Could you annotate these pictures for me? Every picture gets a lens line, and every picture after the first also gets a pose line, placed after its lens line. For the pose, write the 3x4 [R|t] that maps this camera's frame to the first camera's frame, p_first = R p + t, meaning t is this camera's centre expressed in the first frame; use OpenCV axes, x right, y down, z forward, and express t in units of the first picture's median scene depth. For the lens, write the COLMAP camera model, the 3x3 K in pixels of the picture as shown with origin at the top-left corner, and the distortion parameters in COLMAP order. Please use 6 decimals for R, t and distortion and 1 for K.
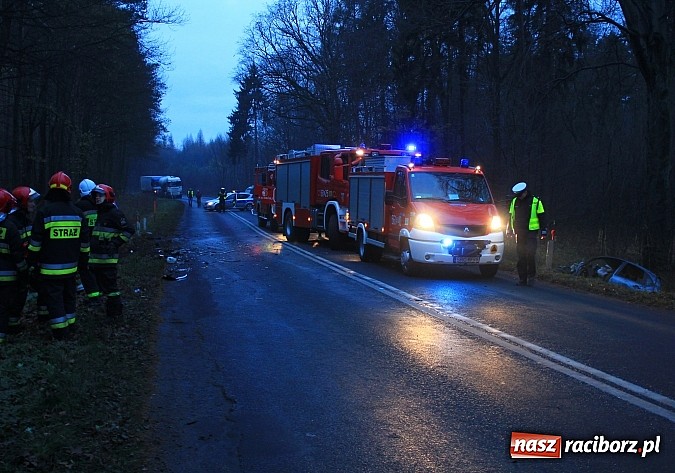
lens RADIAL K [[1089.1, 0, 341.2], [0, 1089.1, 239.1], [0, 0, 1]] dist [-0.016714, 0.000000]
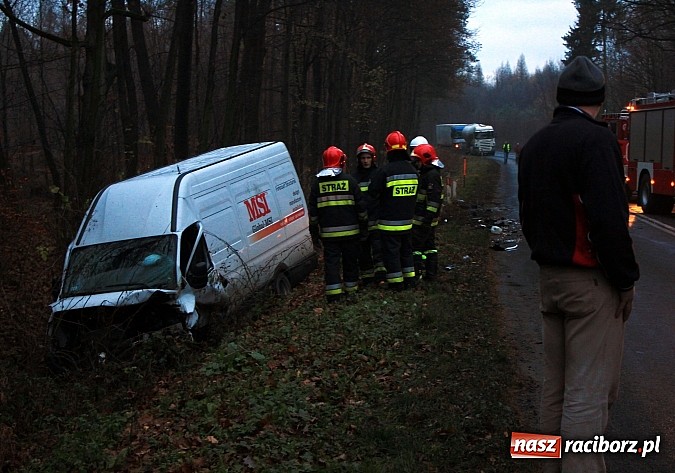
lens RADIAL K [[1089.1, 0, 340.3], [0, 1089.1, 237.7], [0, 0, 1]] dist [-0.016714, 0.000000]
pose [[0.951745, 0.024394, -0.305920, -0.019132], [-0.013138, 0.999161, 0.038802, -0.007979], [0.306610, -0.032910, 0.951266, 0.229723]]
